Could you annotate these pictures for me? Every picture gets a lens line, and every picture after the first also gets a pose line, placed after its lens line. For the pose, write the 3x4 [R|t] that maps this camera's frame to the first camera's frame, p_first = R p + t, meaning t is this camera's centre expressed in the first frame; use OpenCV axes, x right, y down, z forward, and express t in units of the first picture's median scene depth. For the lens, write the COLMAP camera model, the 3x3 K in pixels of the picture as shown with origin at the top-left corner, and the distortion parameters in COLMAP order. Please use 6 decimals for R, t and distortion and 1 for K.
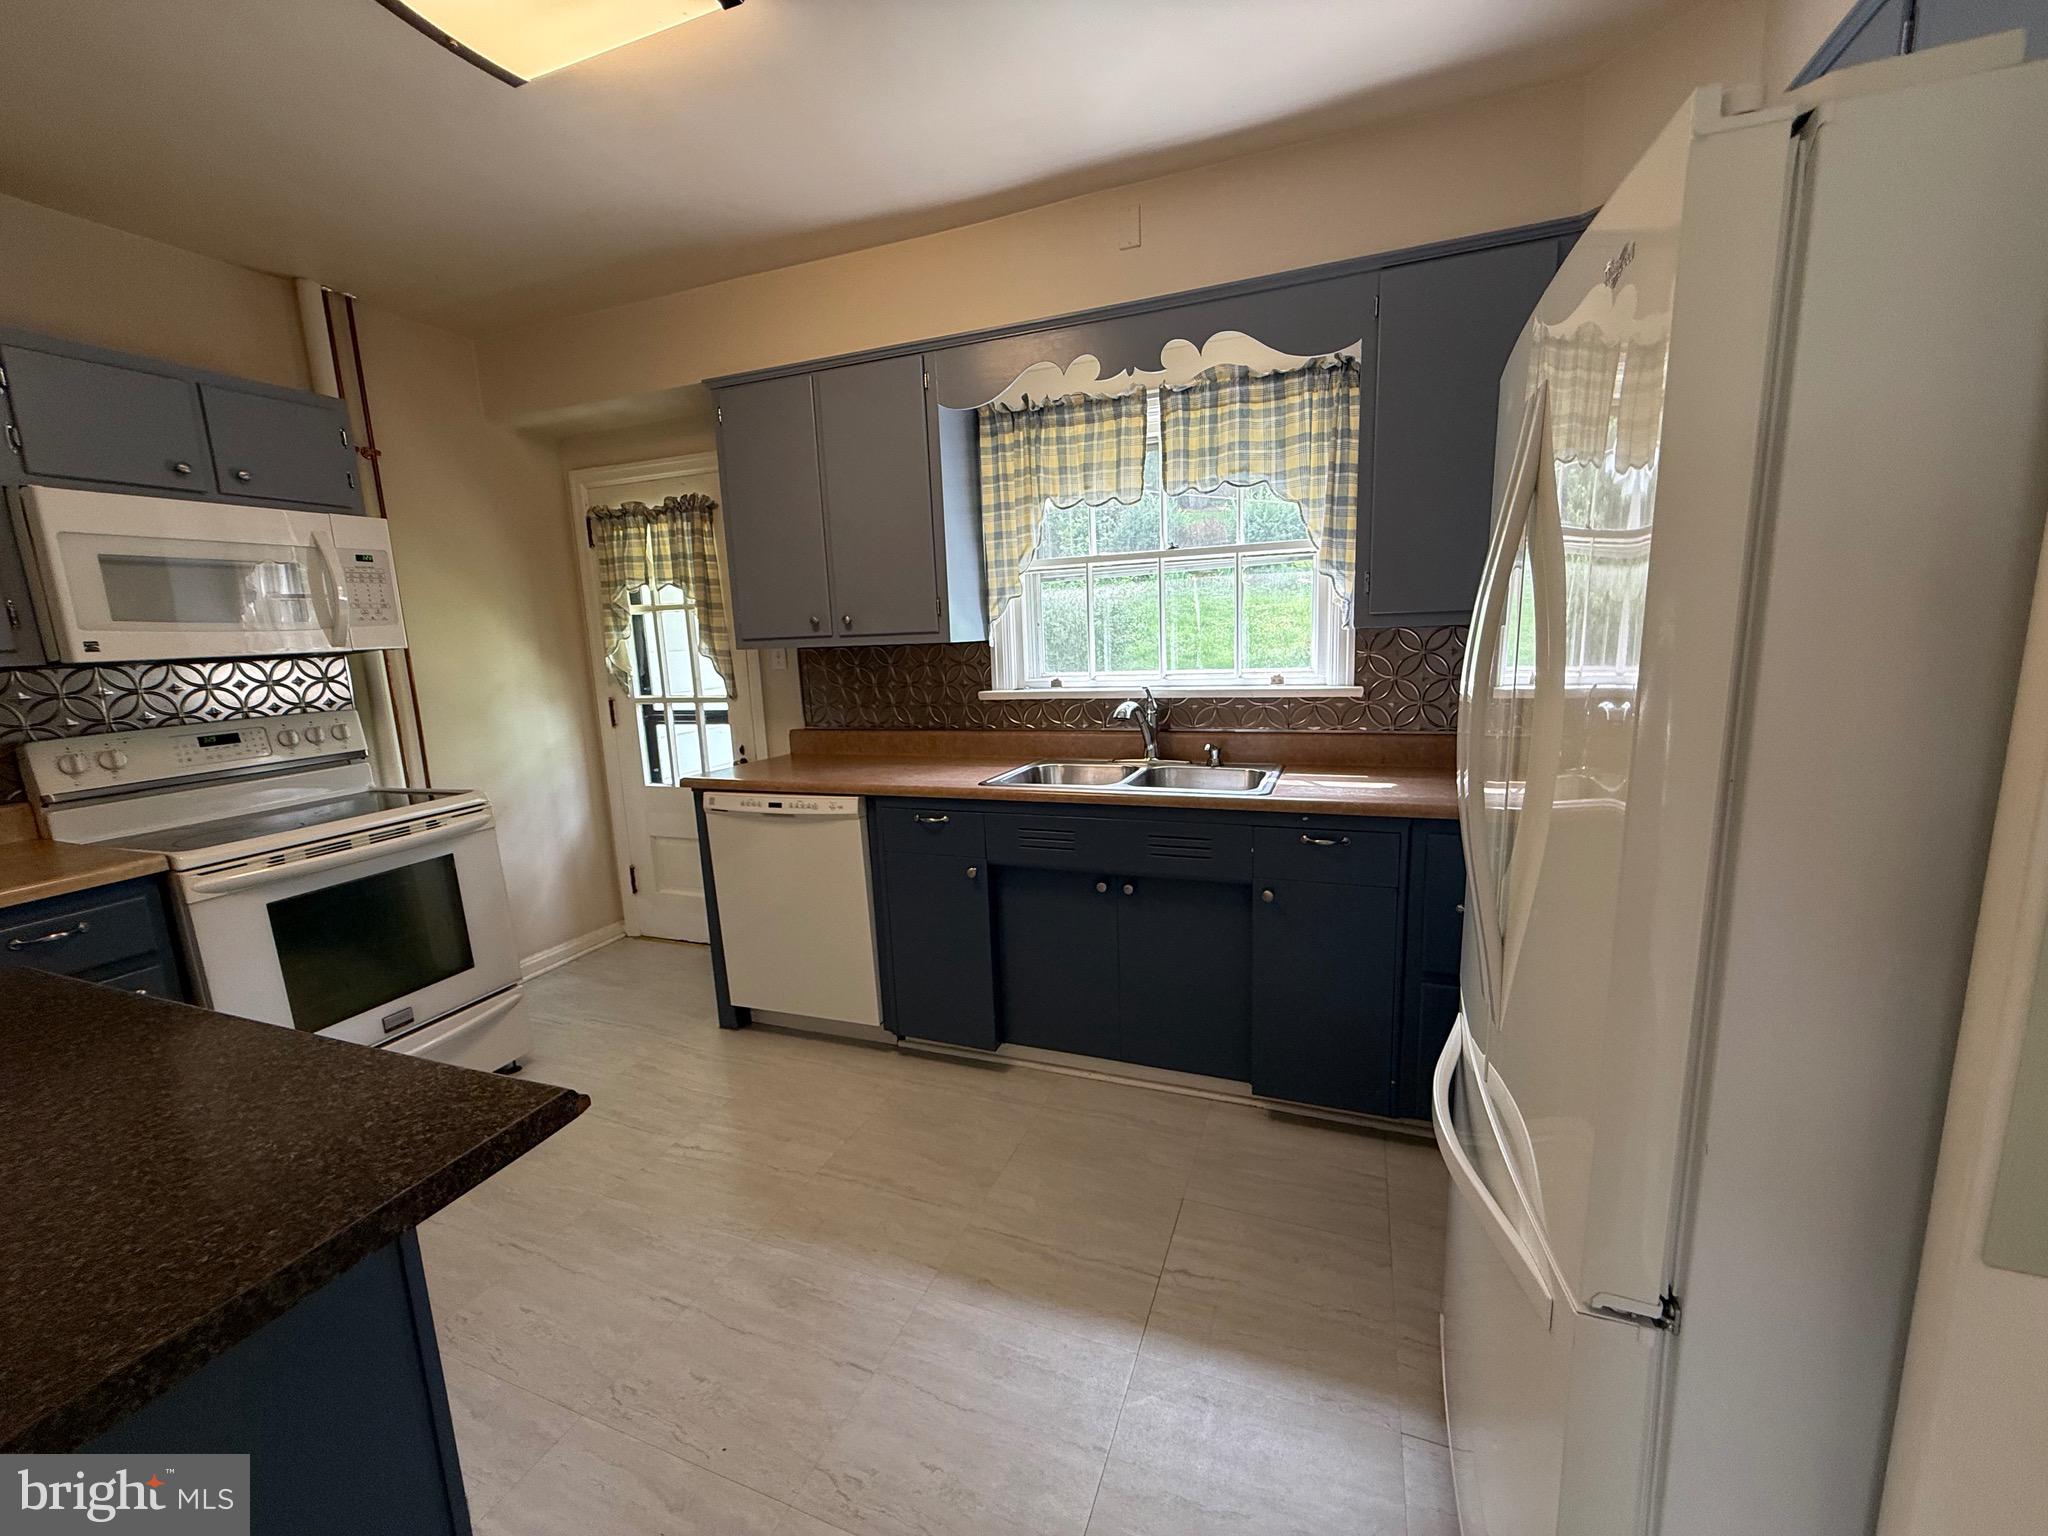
lens RADIAL K [[820.2, 0, 1022.4], [0, 820.2, 769.4], [0, 0, 1]] dist [0.002249, 0.000036]
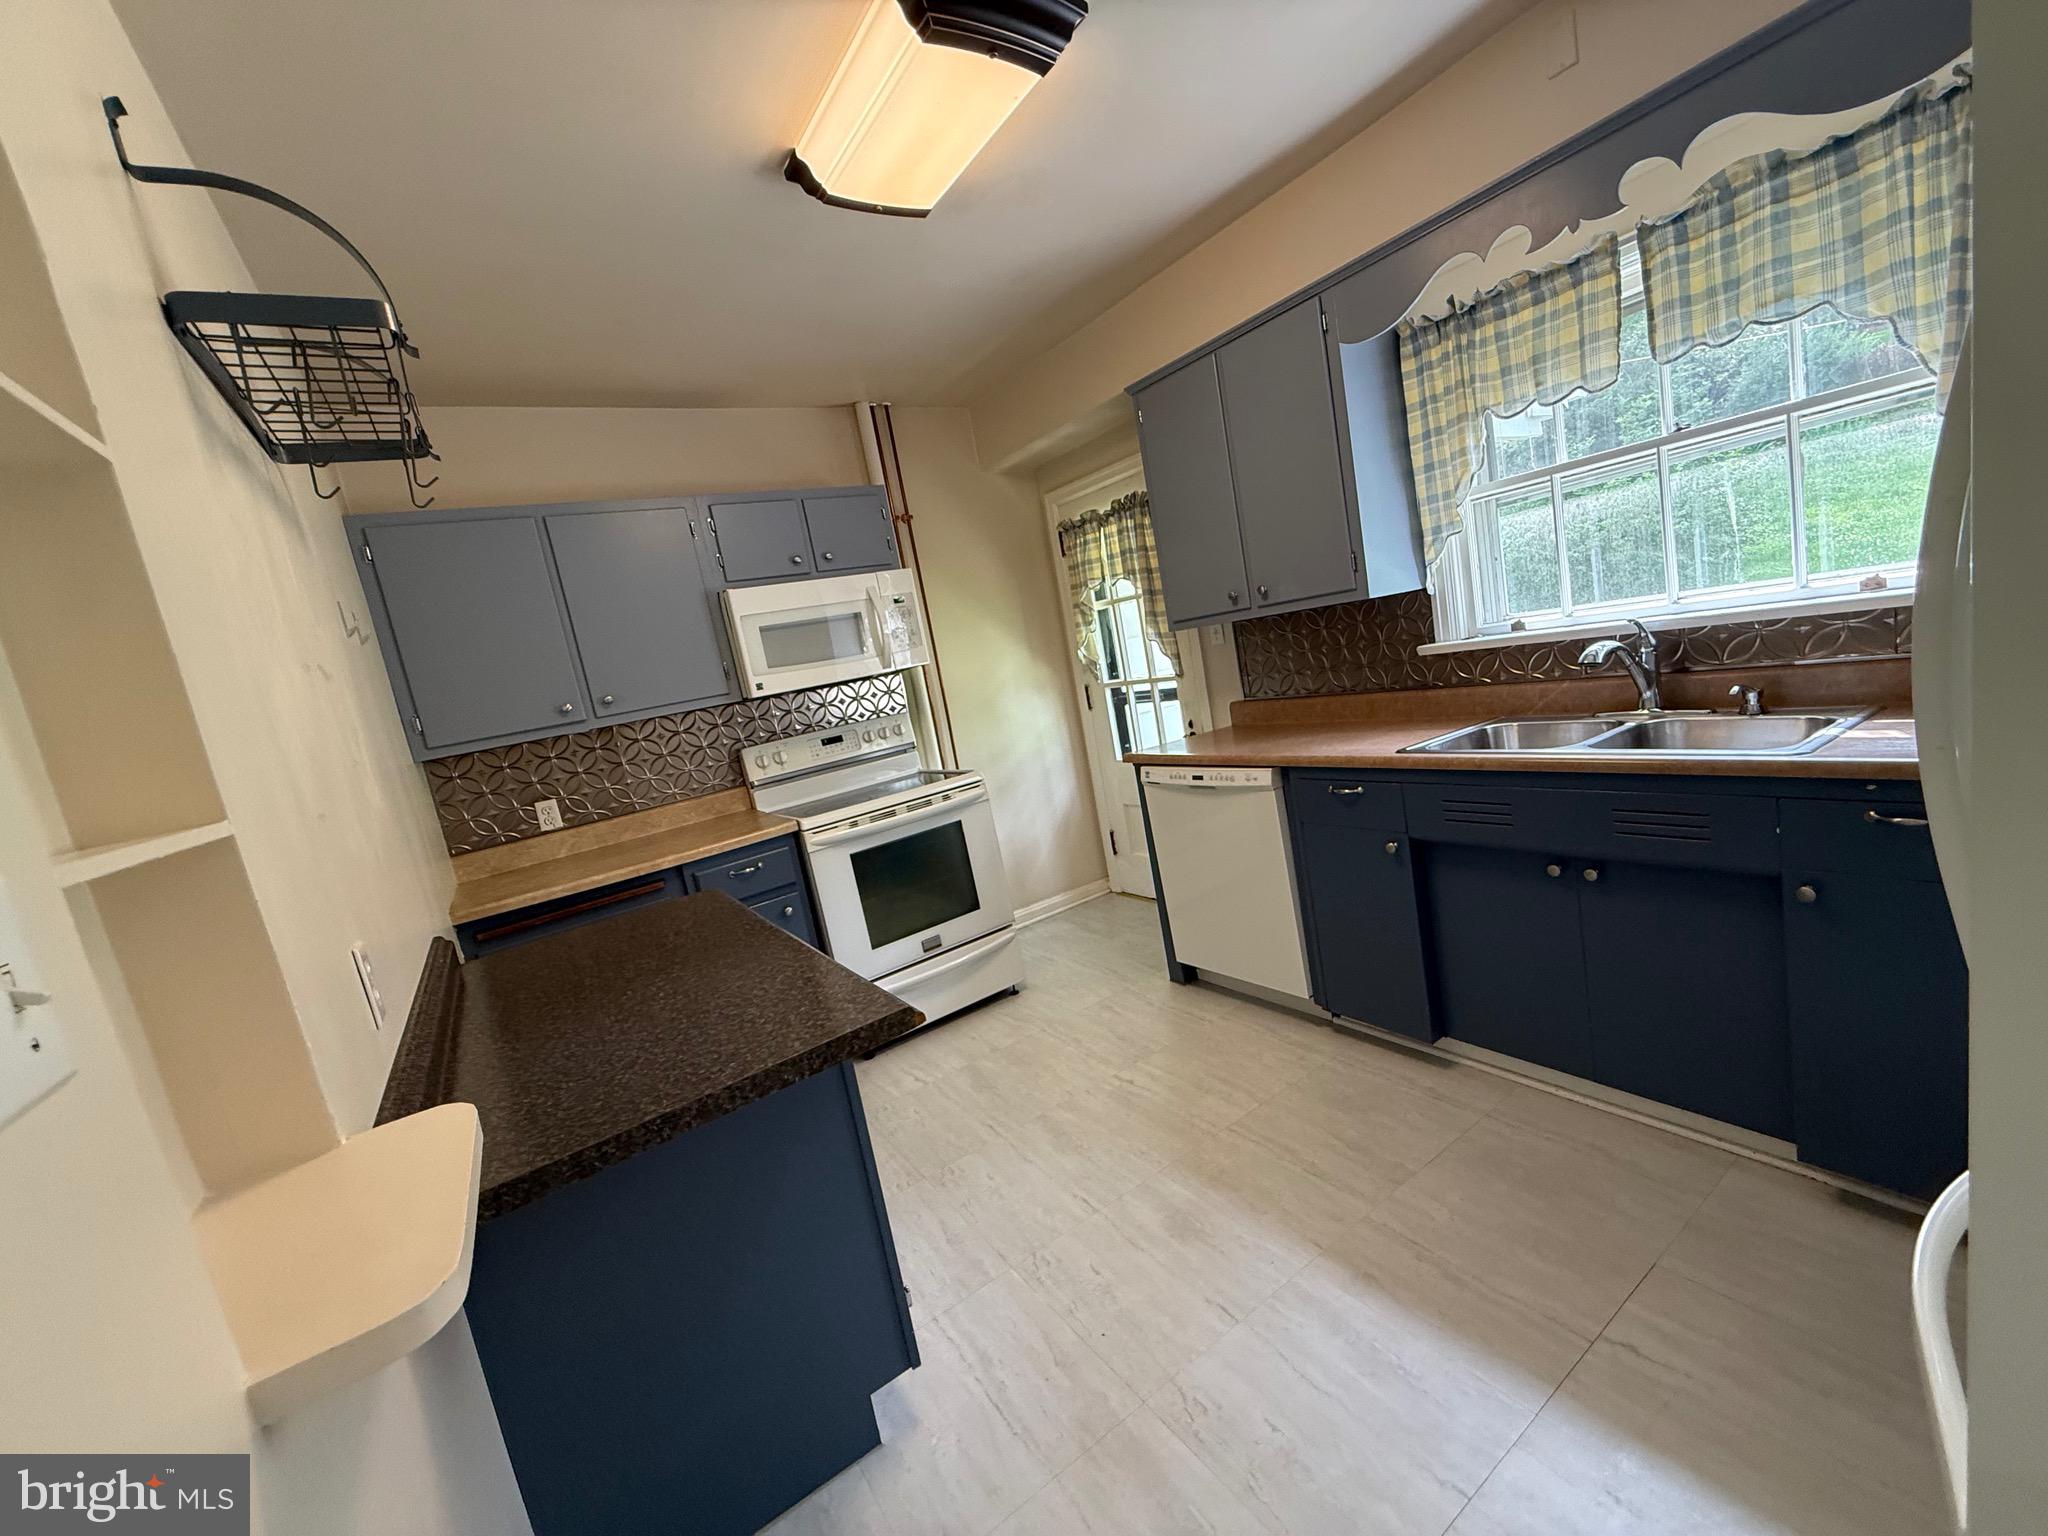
lens RADIAL K [[820.2, 0, 1024.3], [0, 820.2, 769.6], [0, 0, 1]] dist [0.002249, 0.000036]
pose [[0.812198, -0.023789, -0.582896, 0.136425], [0.049783, 0.998350, 0.028622, -0.008492], [0.581253, -0.052265, 0.812042, 0.014653]]
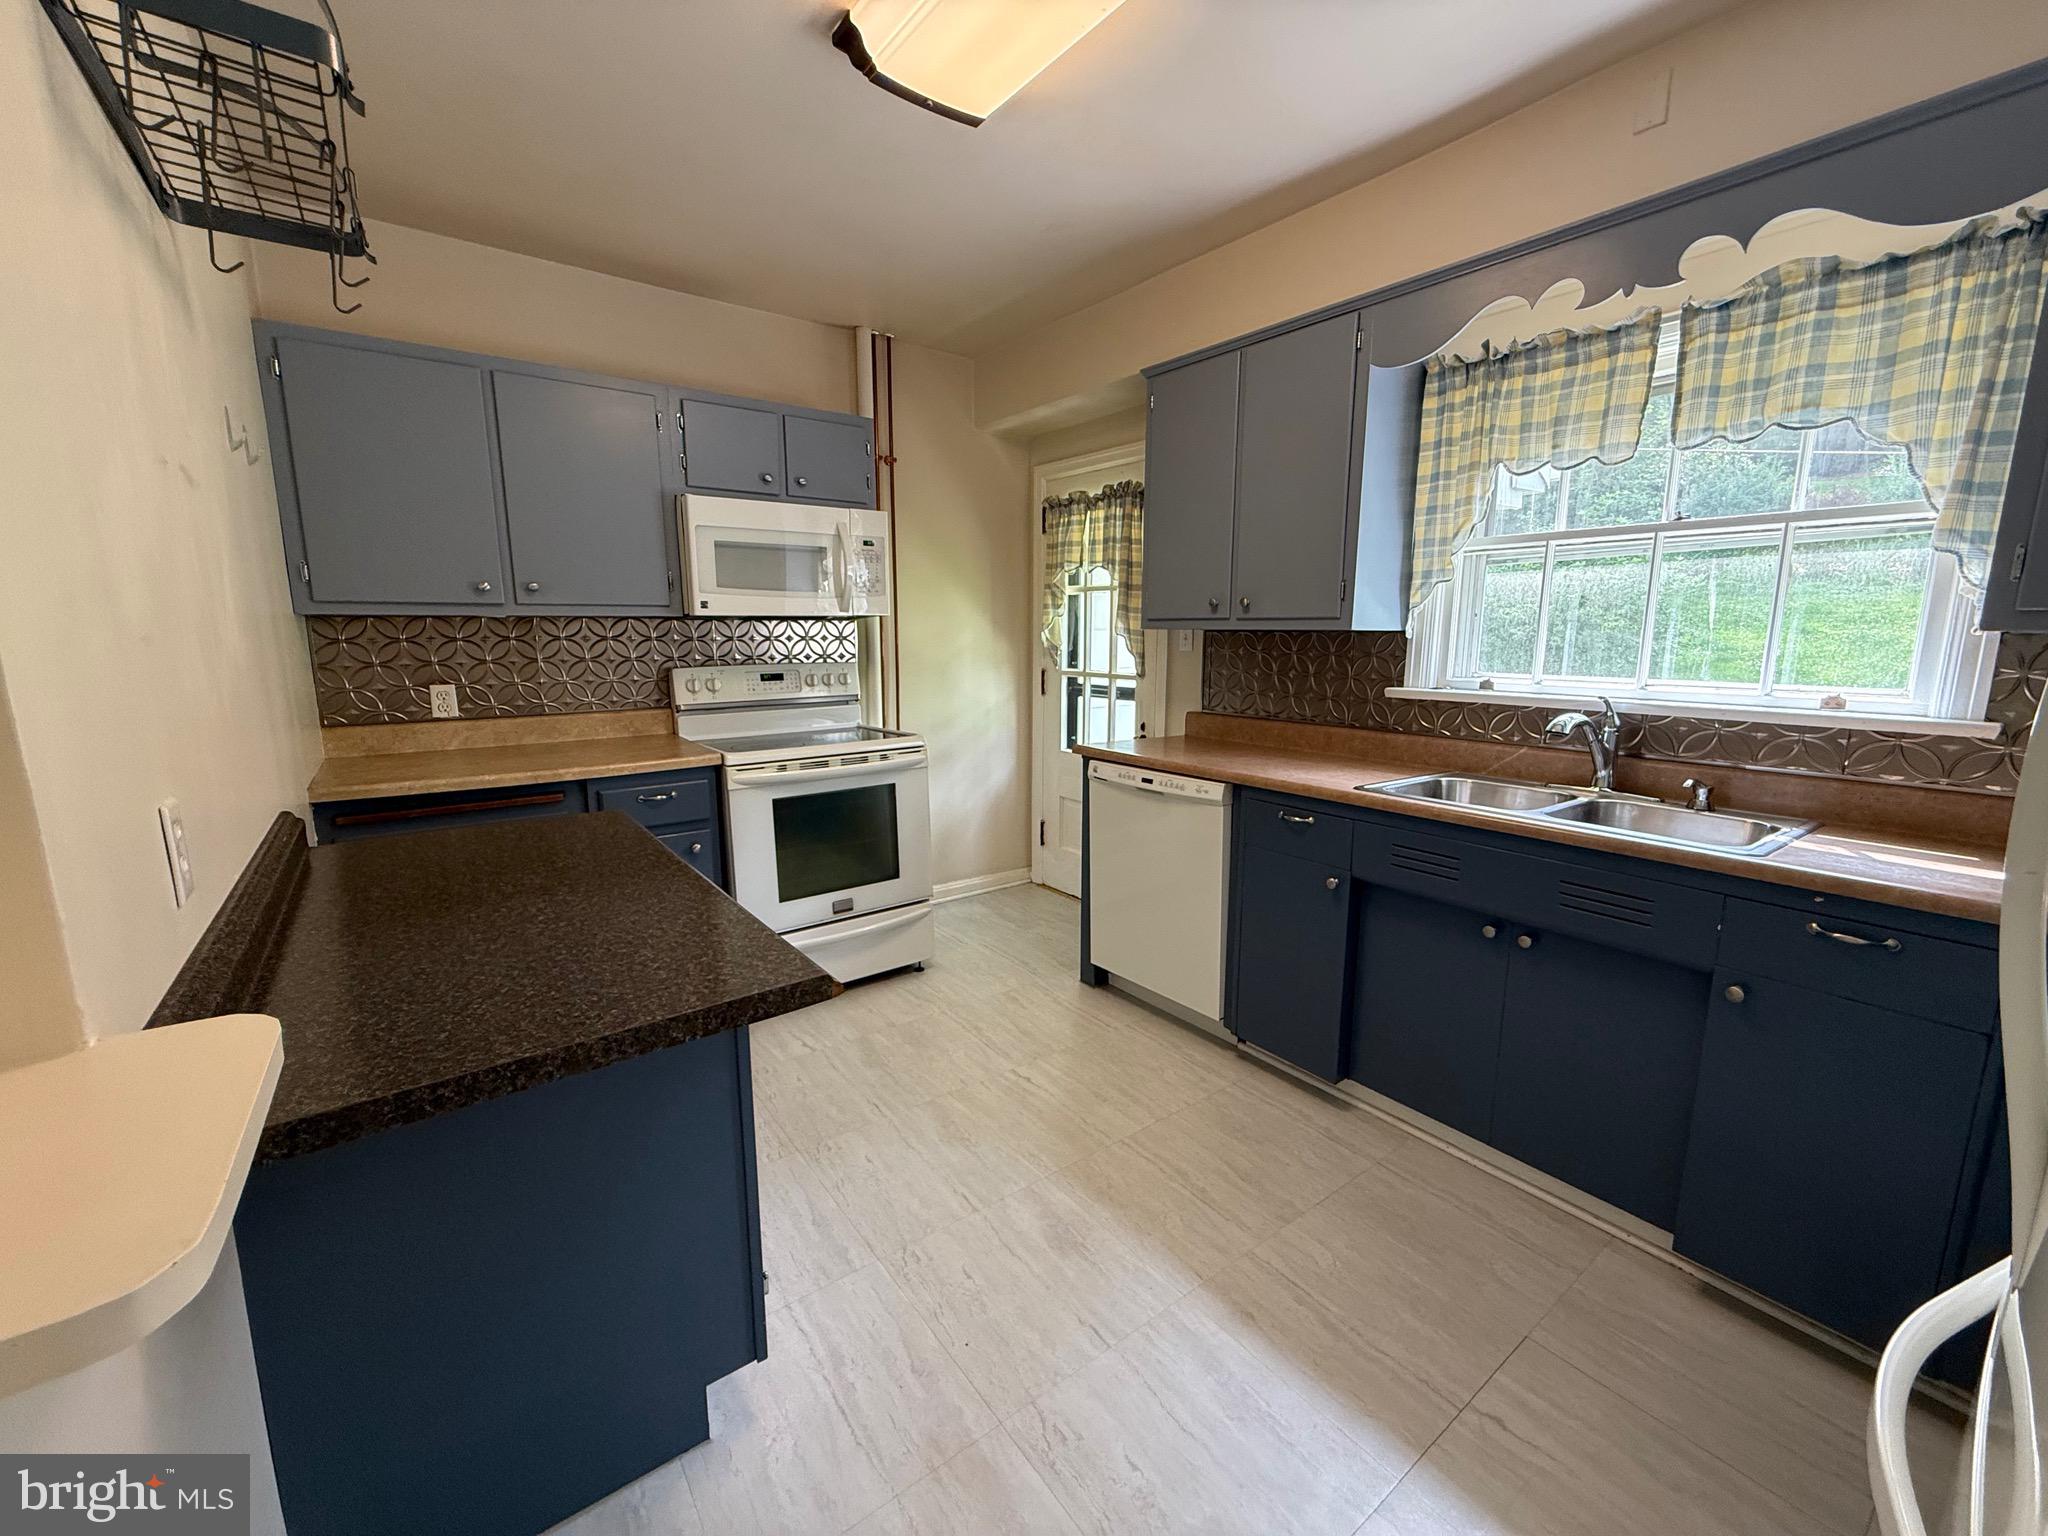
lens RADIAL K [[820.2, 0, 1022.8], [0, 820.2, 768.9], [0, 0, 1]] dist [0.002249, 0.000036]
pose [[0.850527, 0.129543, -0.509728, 0.089506], [-0.124275, 0.991247, 0.044554, 0.002496], [0.511038, 0.025452, 0.859181, 0.040345]]
